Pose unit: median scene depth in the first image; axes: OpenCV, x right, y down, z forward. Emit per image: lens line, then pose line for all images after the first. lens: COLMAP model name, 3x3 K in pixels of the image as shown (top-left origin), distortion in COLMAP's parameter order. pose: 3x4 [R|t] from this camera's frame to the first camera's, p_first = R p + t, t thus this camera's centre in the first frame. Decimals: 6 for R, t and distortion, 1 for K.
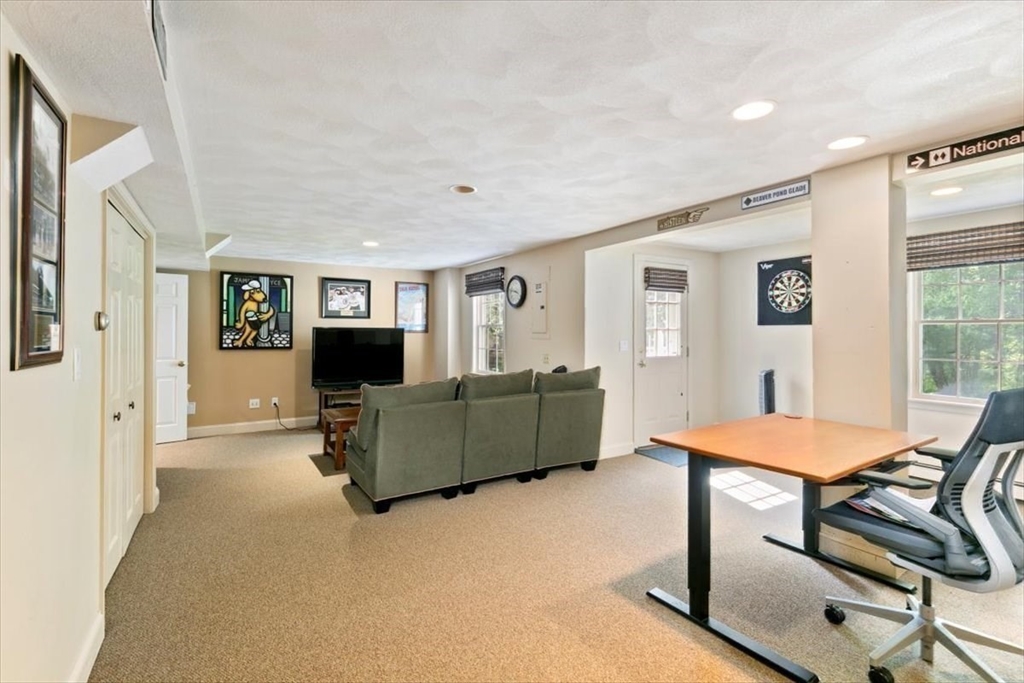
lens RADIAL K [[463.3, 0, 505.3], [0, 463.3, 334.6], [0, 0, 1]] dist [0.000685, -0.000097]
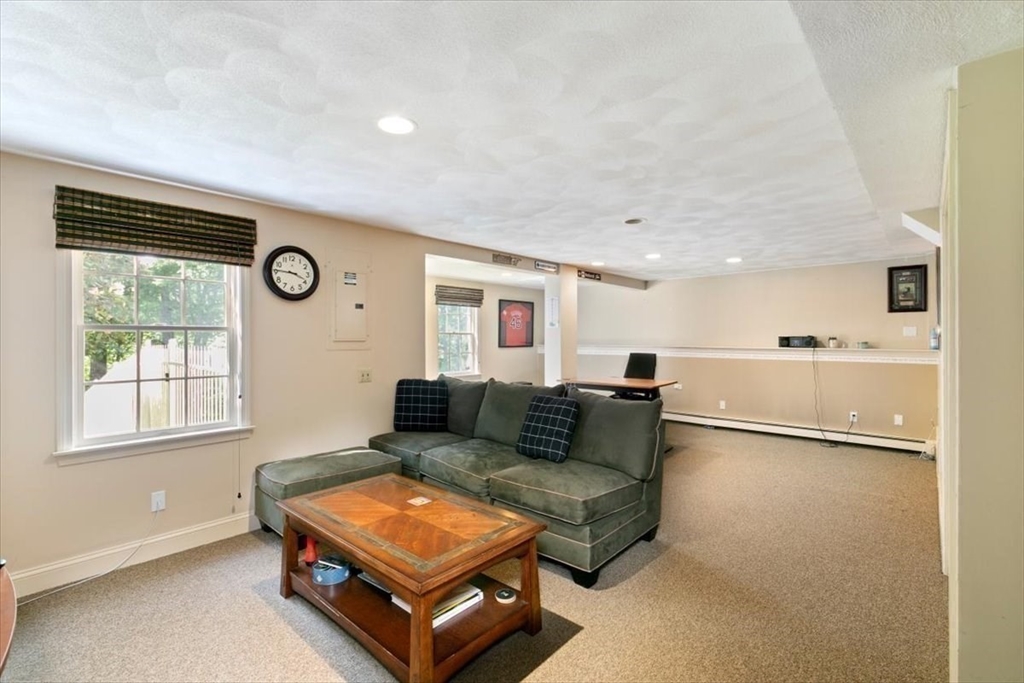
lens RADIAL K [[463.3, 0, 506.2], [0, 463.3, 338.9], [0, 0, 1]] dist [0.000685, -0.000097]
pose [[-0.283117, 0.001372, 0.959084, -0.988945], [0.009011, 0.999959, 0.001230, -0.008806], [-0.959043, 0.008991, -0.283118, 1.418892]]
